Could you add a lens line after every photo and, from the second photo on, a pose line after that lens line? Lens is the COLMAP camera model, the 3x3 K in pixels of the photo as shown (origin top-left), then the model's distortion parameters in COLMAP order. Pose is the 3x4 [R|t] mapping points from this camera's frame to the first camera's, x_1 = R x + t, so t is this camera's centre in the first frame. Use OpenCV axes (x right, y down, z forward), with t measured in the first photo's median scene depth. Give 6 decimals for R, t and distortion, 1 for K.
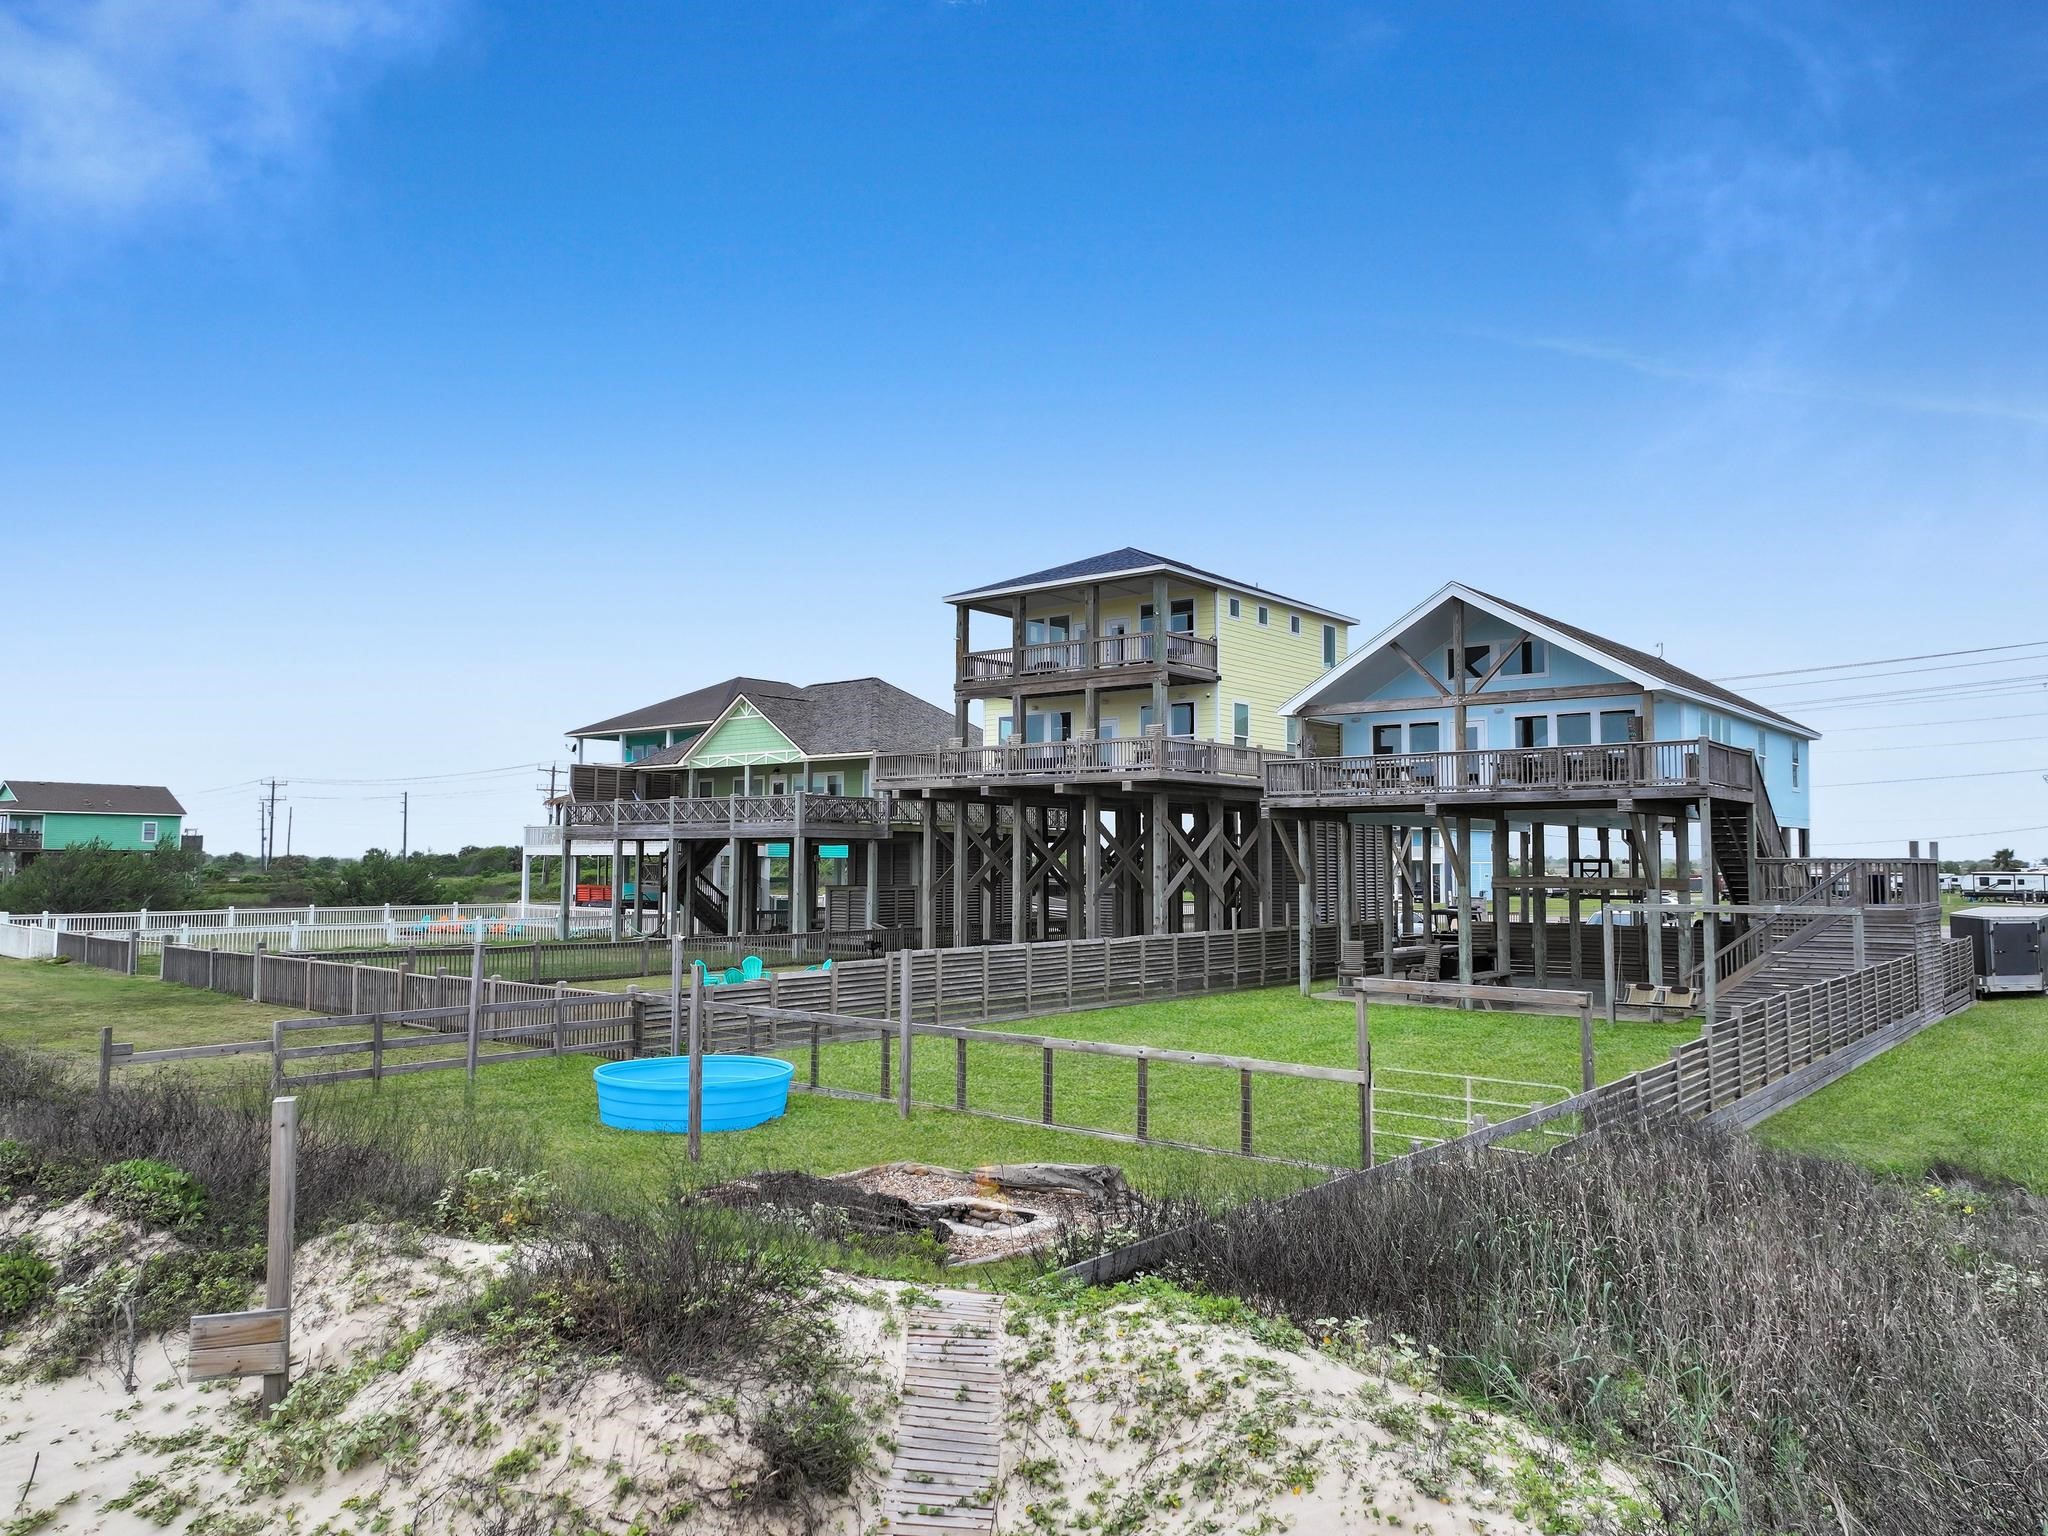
lens RADIAL K [[1444.2, 0, 1024.0], [0, 1444.2, 768.0], [0, 0, 1]] dist [0.007478, 0.007965]
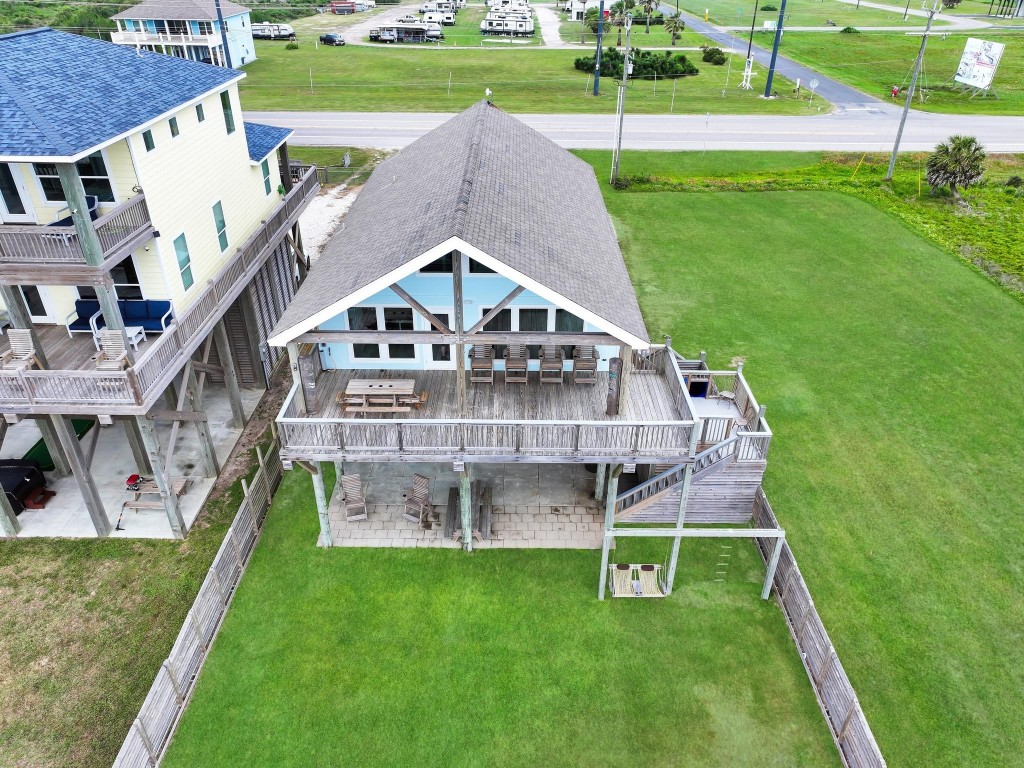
lens RADIAL K [[717.0, 0, 510.3], [0, 717.0, 383.1], [0, 0, 1]] dist [0.016347, 0.004469]
pose [[0.781414, -0.325766, 0.532230, 0.034141], [-0.043347, 0.822517, 0.567086, -0.261831], [-0.622505, -0.466199, 0.628606, 0.521500]]
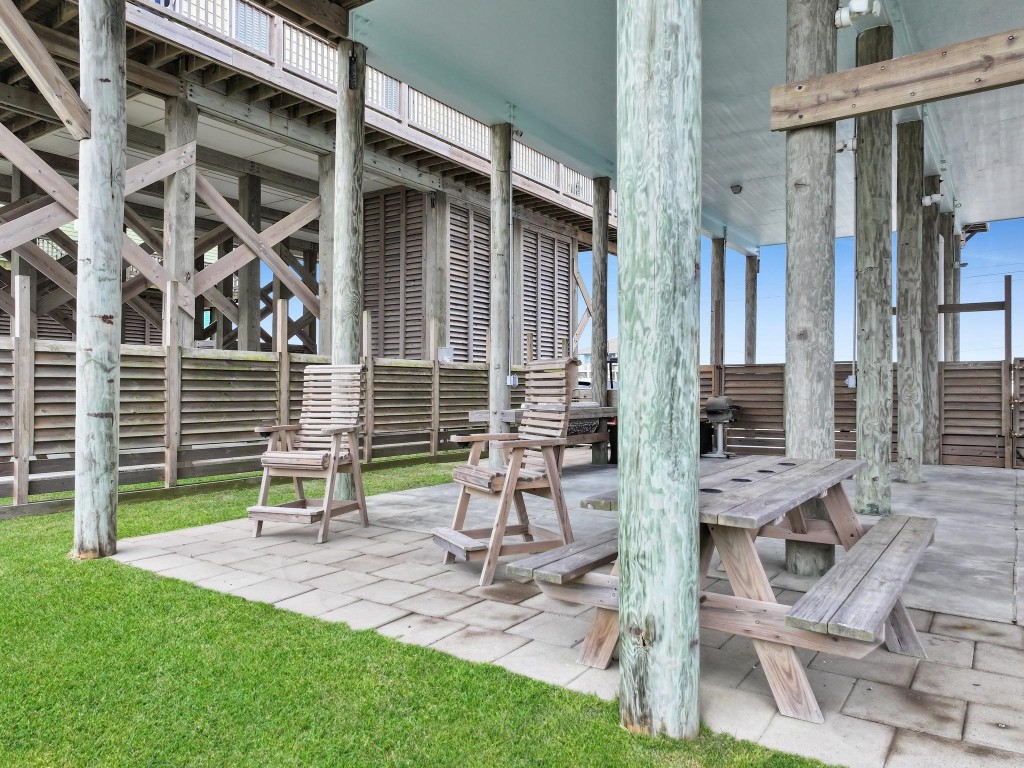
lens RADIAL K [[722.1, 0, 512.0], [0, 722.1, 384.0], [0, 0, 1]] dist [0.007478, 0.007965]
pose [[0.997055, 0.002333, 0.076651, 0.231461], [-0.006855, 0.998247, 0.058783, 0.103358], [-0.076379, -0.059135, 0.995324, 0.753784]]
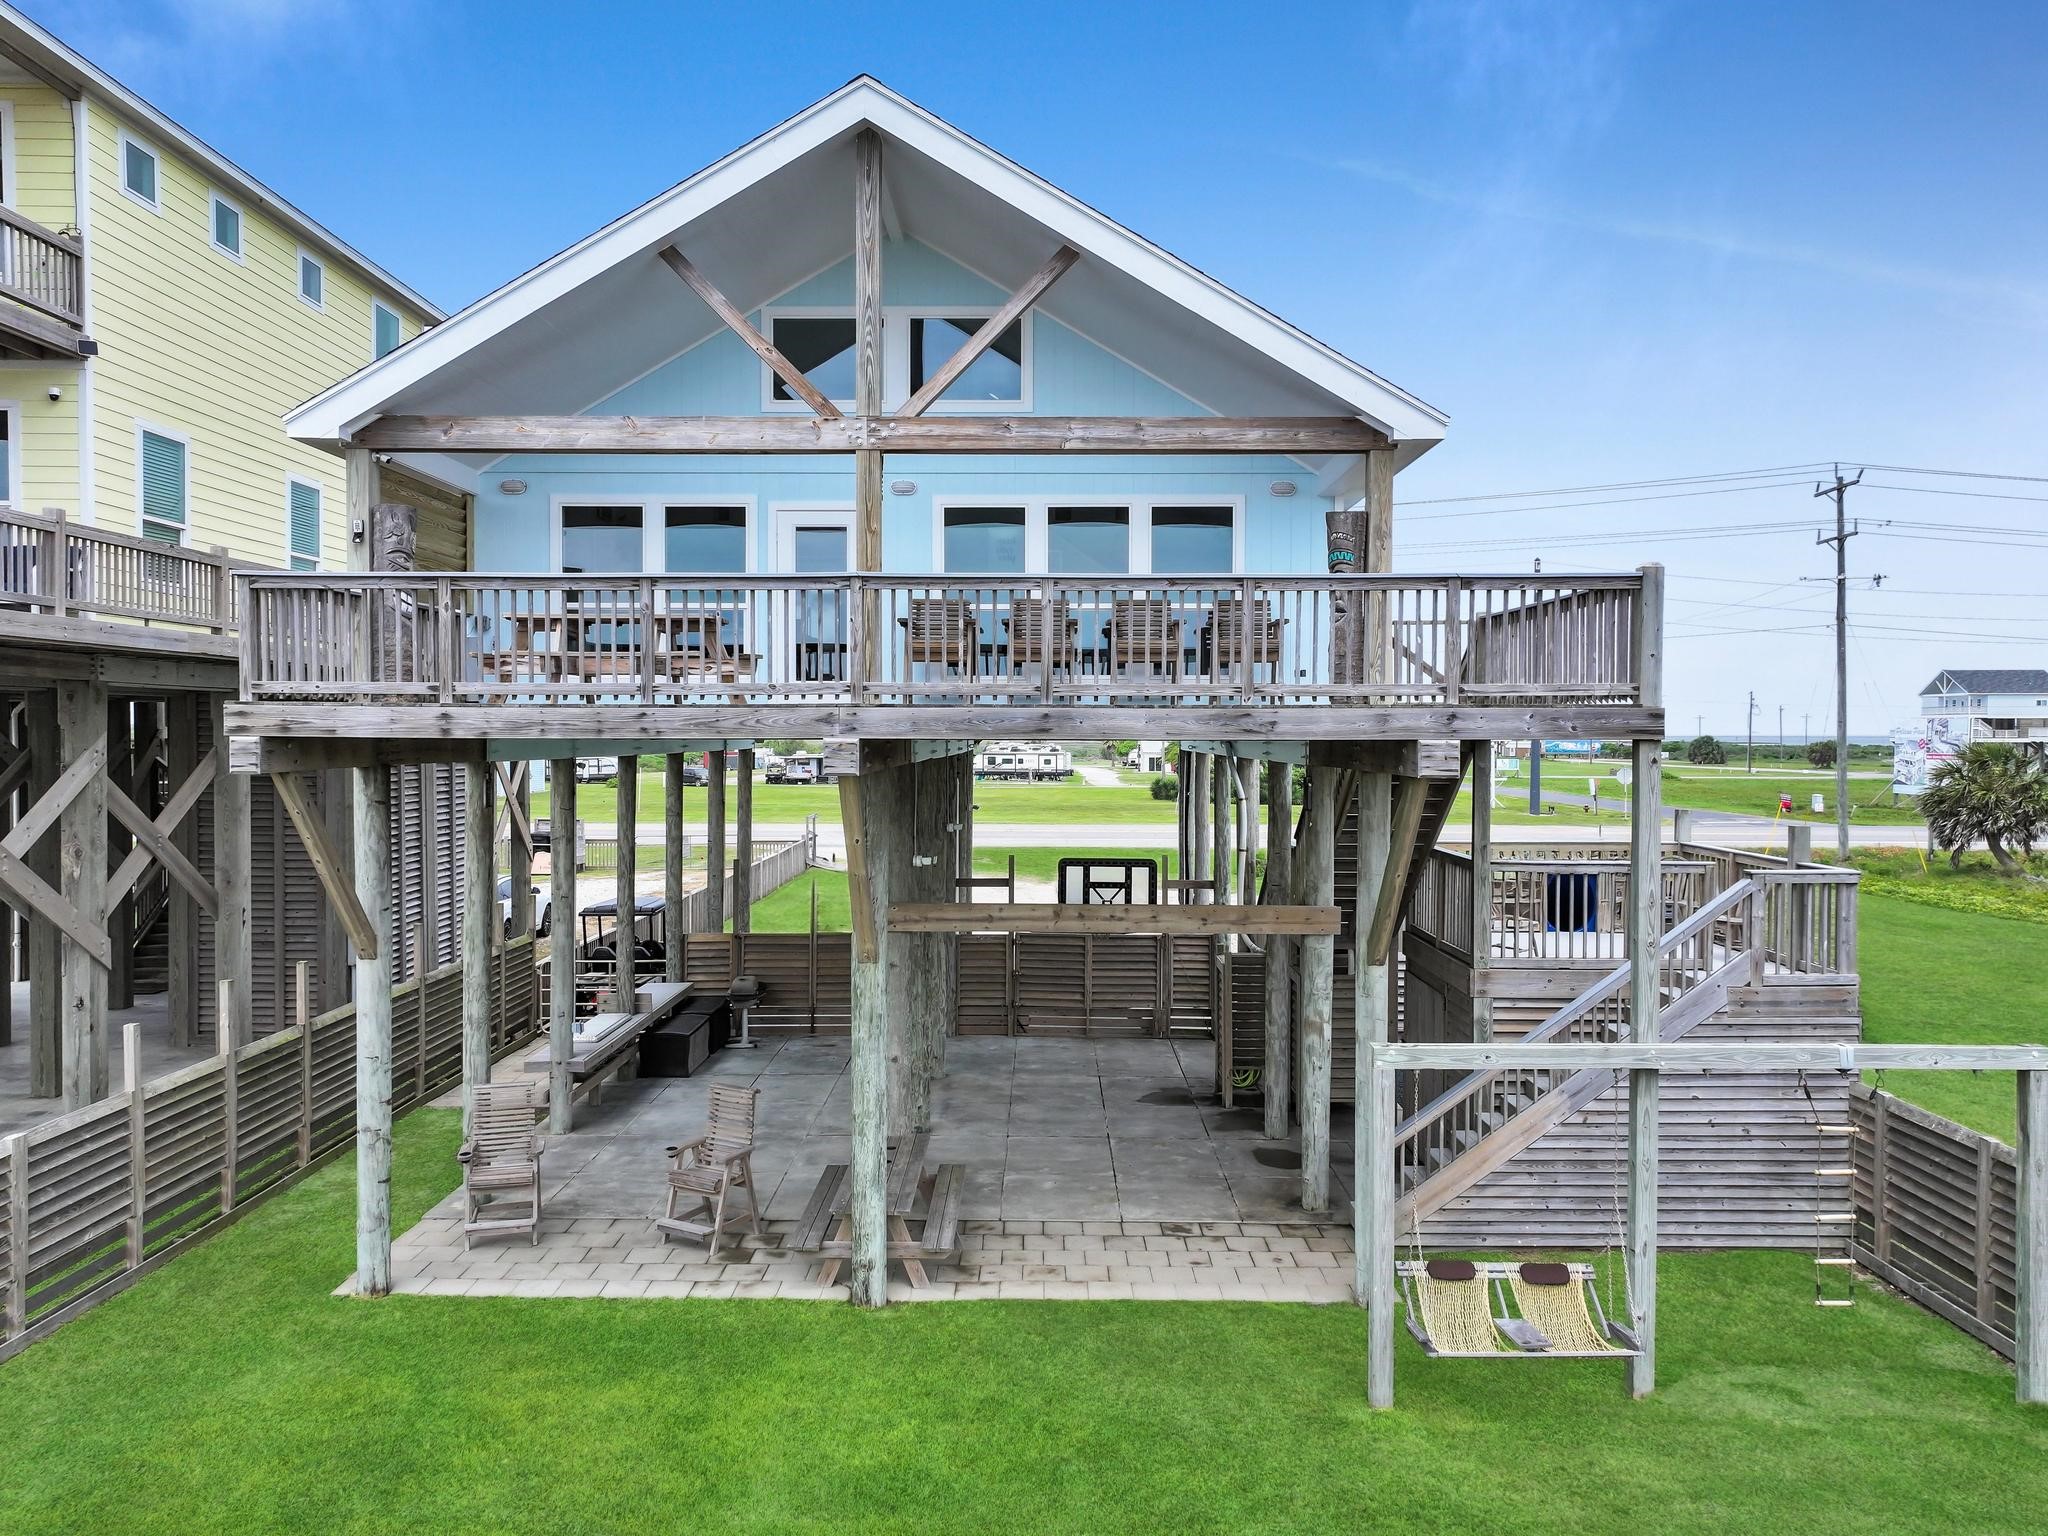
lens RADIAL K [[1444.2, 0, 1024.0], [0, 1444.2, 768.0], [0, 0, 1]] dist [0.007478, 0.007965]
pose [[0.783301, -0.014370, 0.621476, 0.092738], [-0.042954, 0.996092, 0.077170, 0.004198], [-0.620156, -0.087142, 0.779623, 0.574870]]
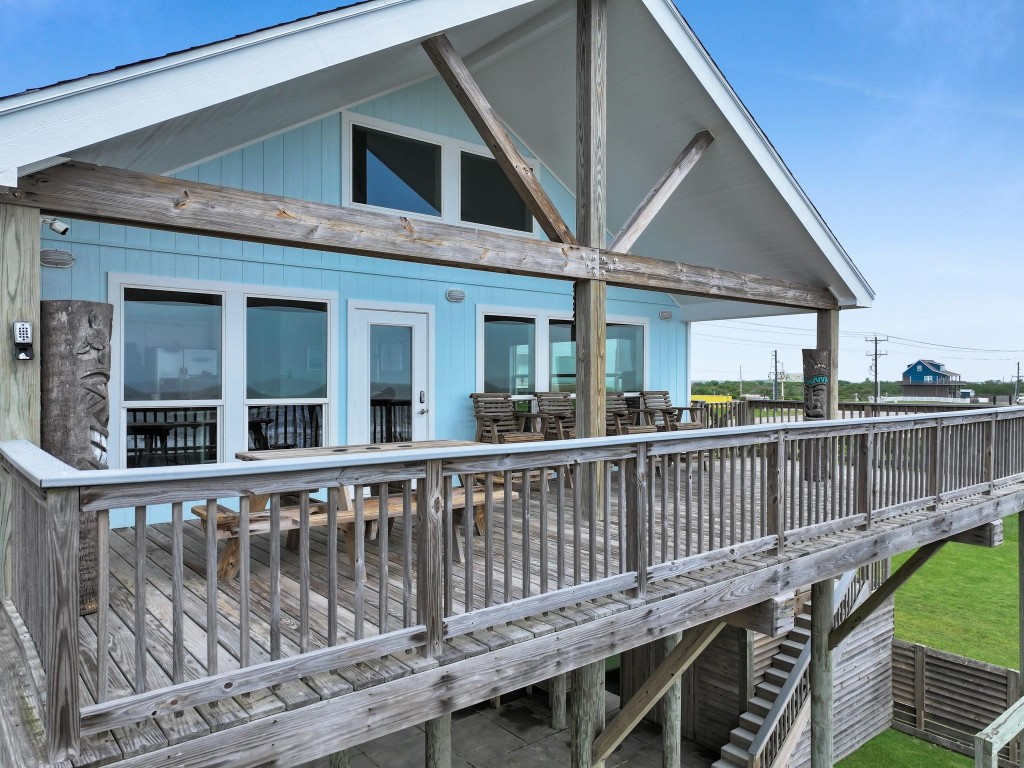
lens RADIAL K [[722.1, 0, 512.0], [0, 722.1, 384.0], [0, 0, 1]] dist [0.007478, 0.007965]
pose [[0.198515, -0.006504, 0.980076, 0.094053], [-0.065422, 0.997660, 0.019871, -0.015141], [-0.977912, -0.068063, 0.197625, 0.808841]]
